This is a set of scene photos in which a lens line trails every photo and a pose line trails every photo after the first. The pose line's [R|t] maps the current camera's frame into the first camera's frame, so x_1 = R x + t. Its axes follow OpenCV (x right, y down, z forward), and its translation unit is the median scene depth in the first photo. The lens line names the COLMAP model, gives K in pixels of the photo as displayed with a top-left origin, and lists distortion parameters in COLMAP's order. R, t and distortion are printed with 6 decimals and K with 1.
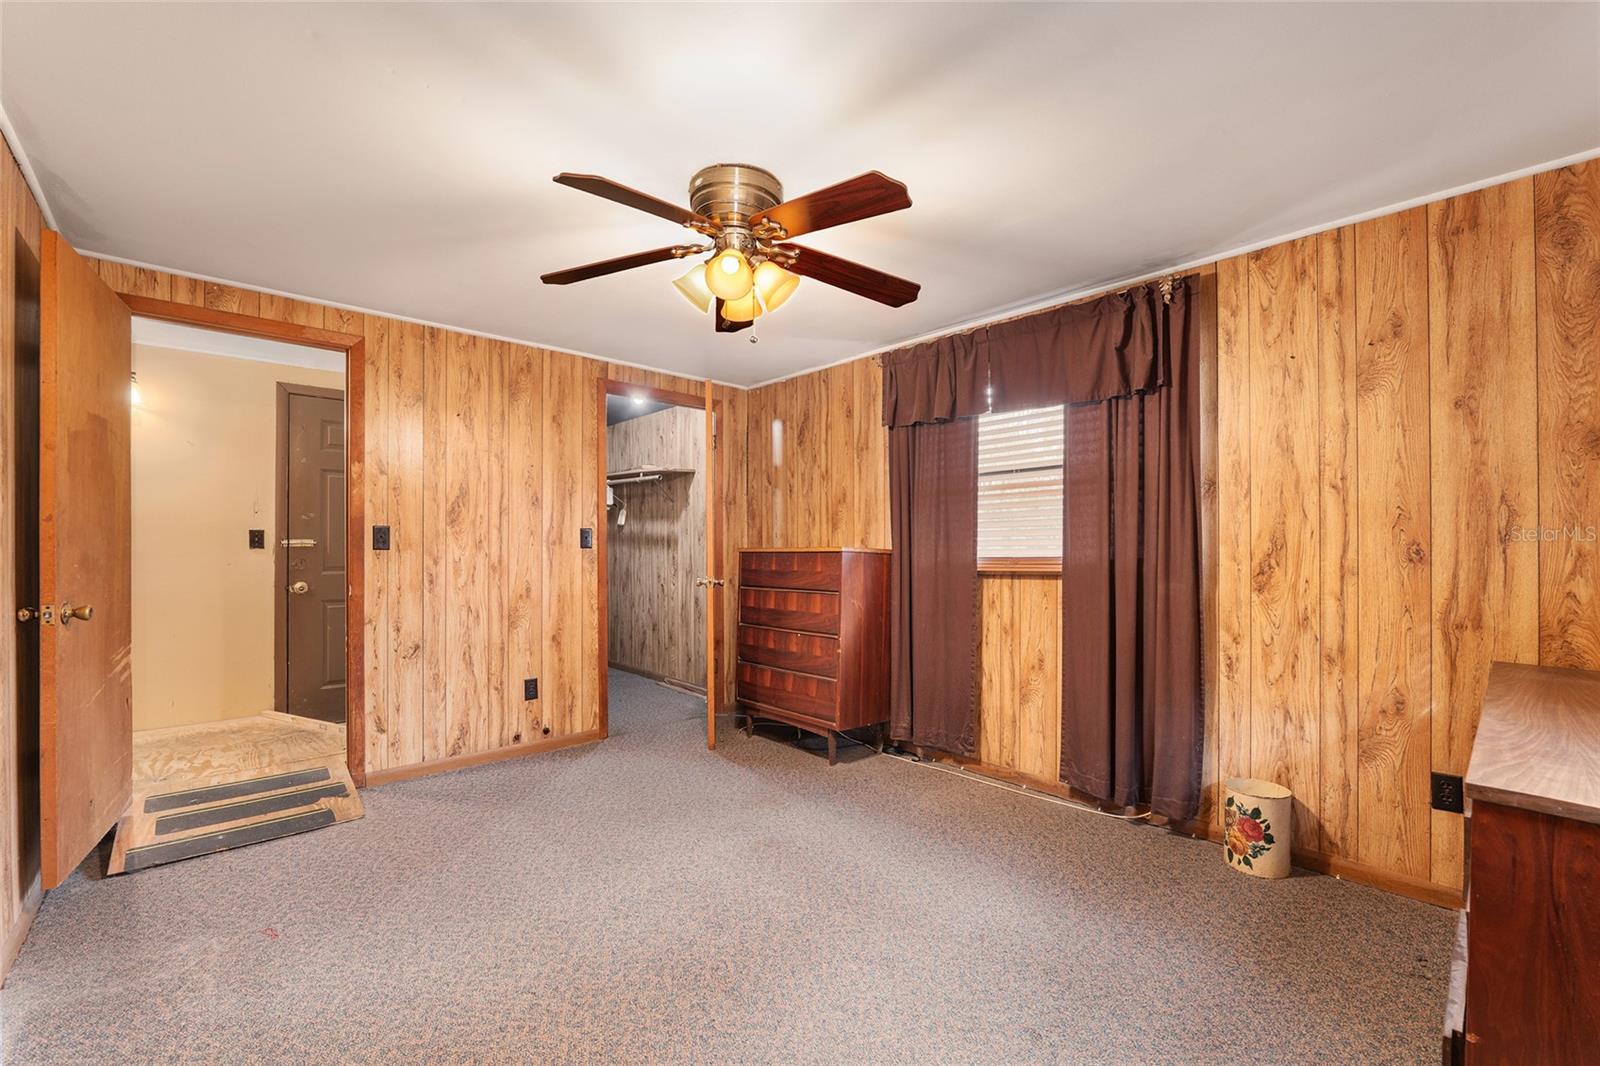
lens RADIAL K [[660.6, 0, 802.4], [0, 660.6, 546.2], [0, 0, 1]] dist [-0.011577, 0.000031]
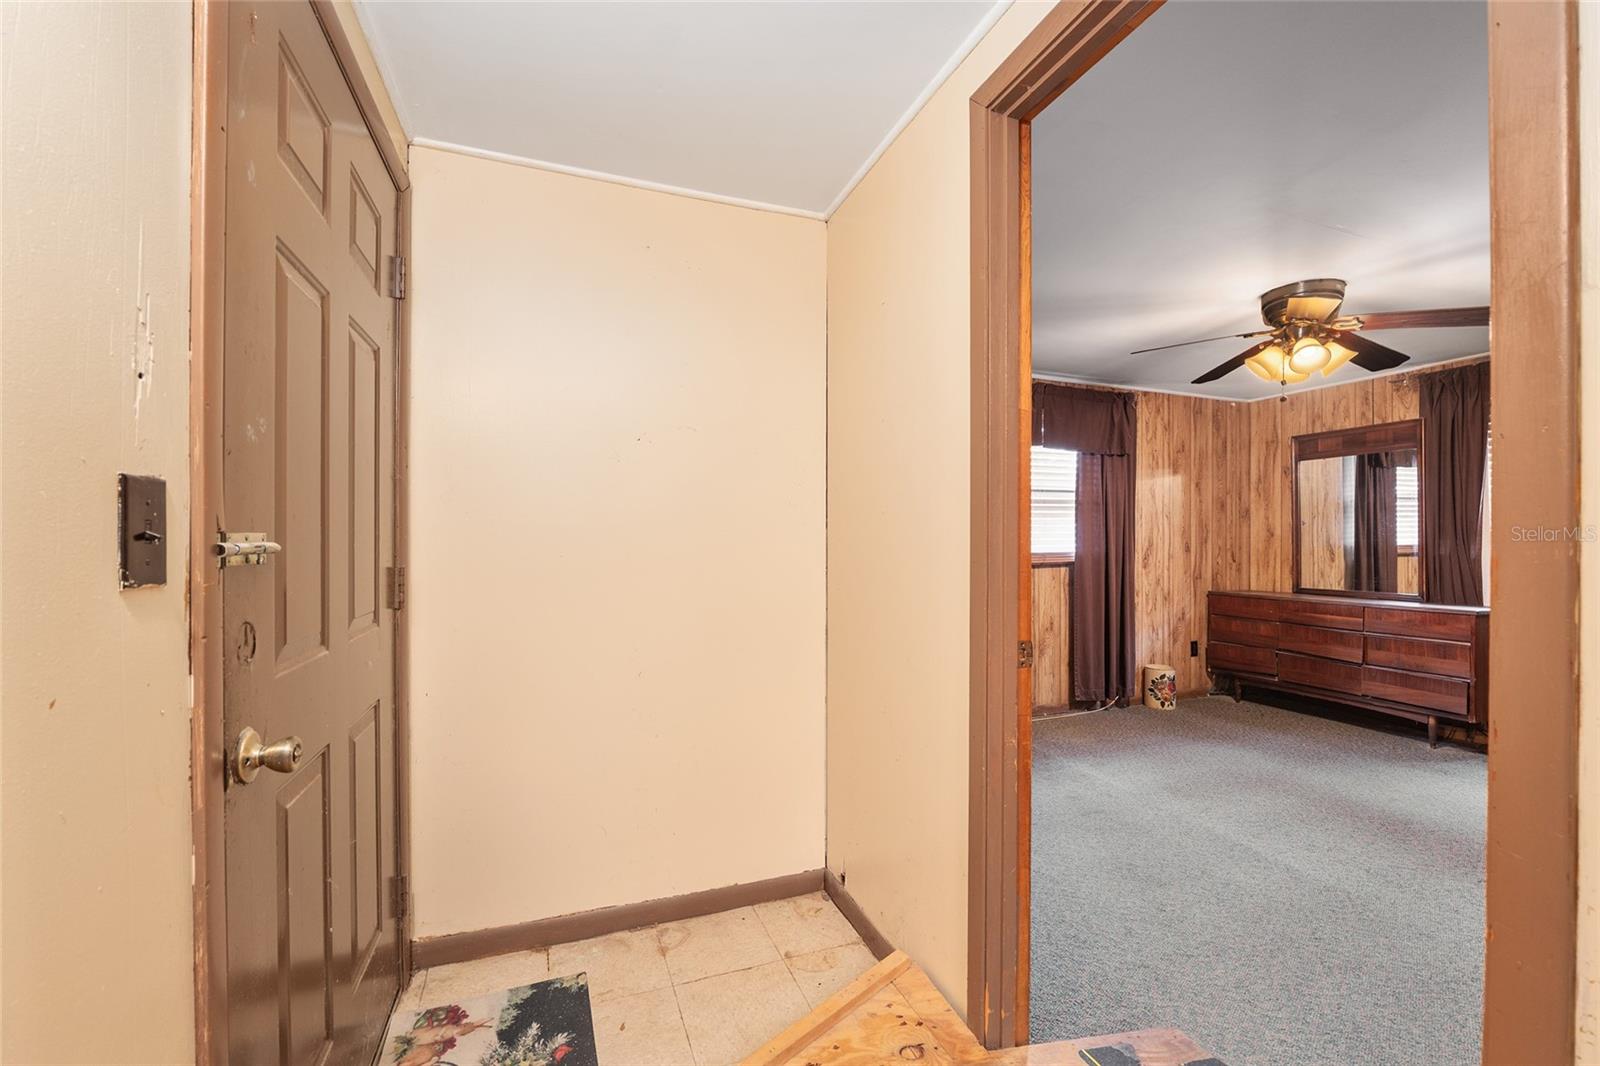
lens RADIAL K [[654.4, 0, 796.8], [0, 654.4, 540.7], [0, 0, 1]] dist [-0.011788, 0.000079]
pose [[0.375933, -0.001739, 0.926645, -1.226948], [-0.003614, 0.999988, 0.003343, -0.011556], [-0.926640, -0.004606, 0.375922, 1.023438]]
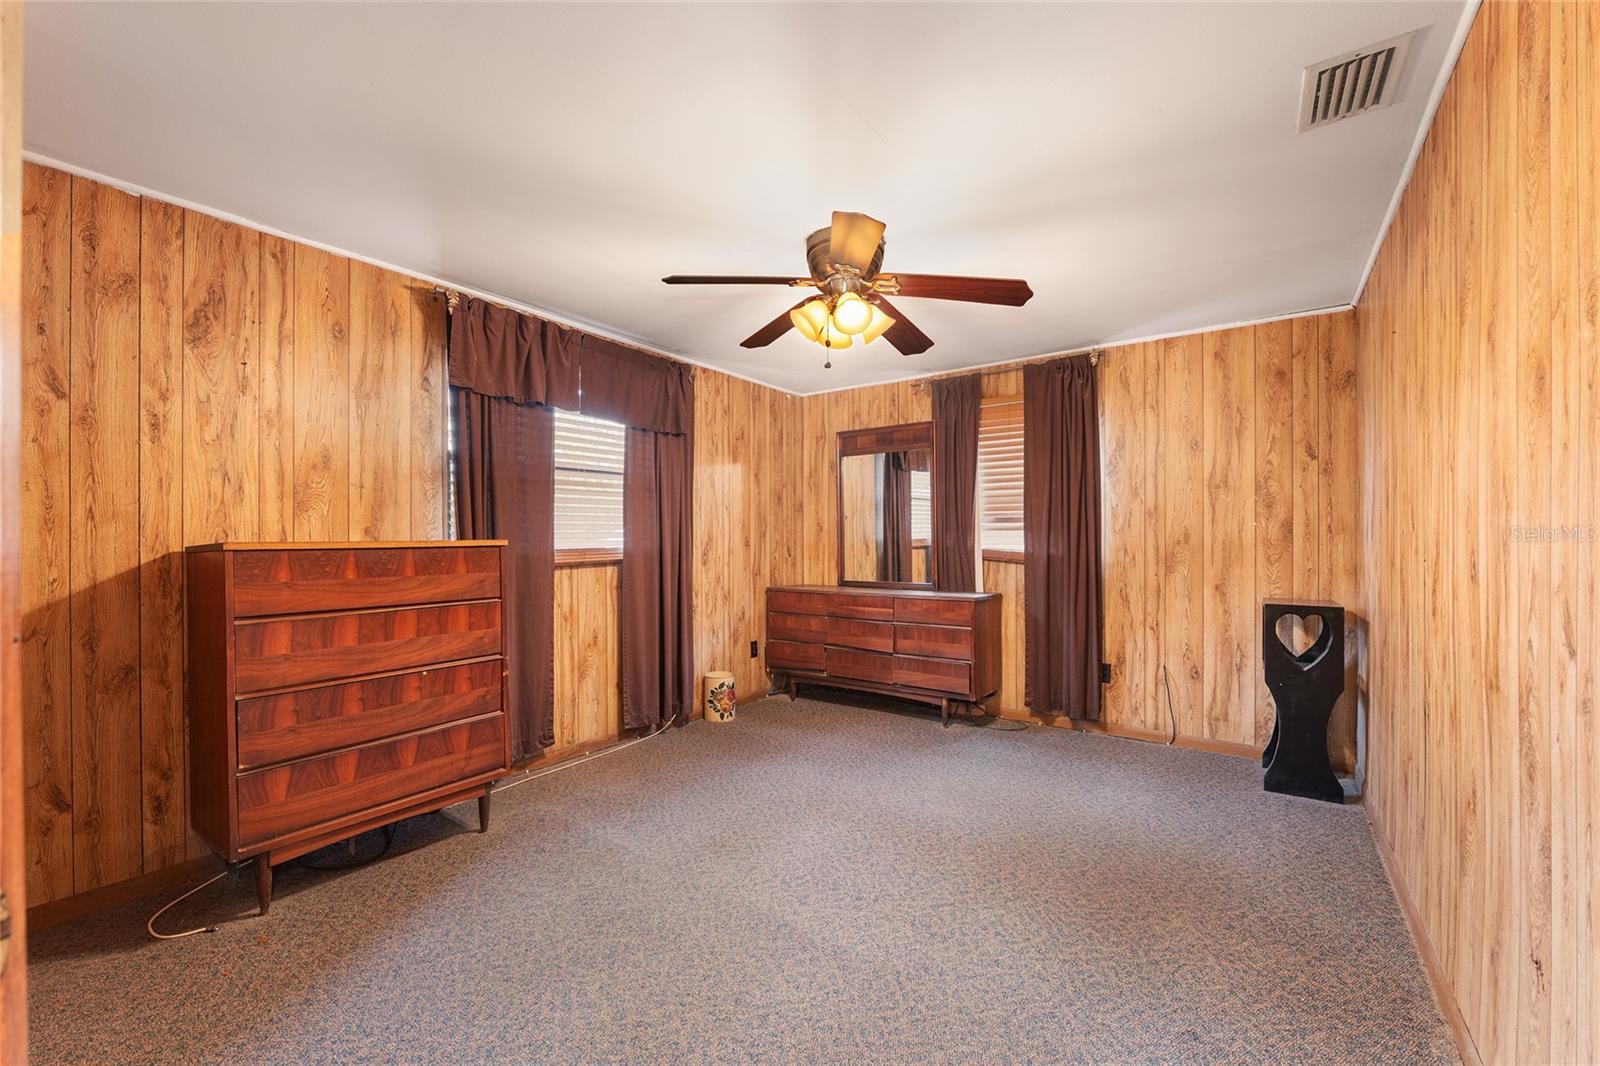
lens RADIAL K [[654.4, 0, 796.8], [0, 654.4, 540.7], [0, 0, 1]] dist [-0.011788, 0.000079]
pose [[-0.202232, -0.002662, 0.979334, -0.867790], [-0.000493, 0.999996, 0.002617, 0.000523], [-0.979338, 0.000046, -0.202232, 0.924655]]
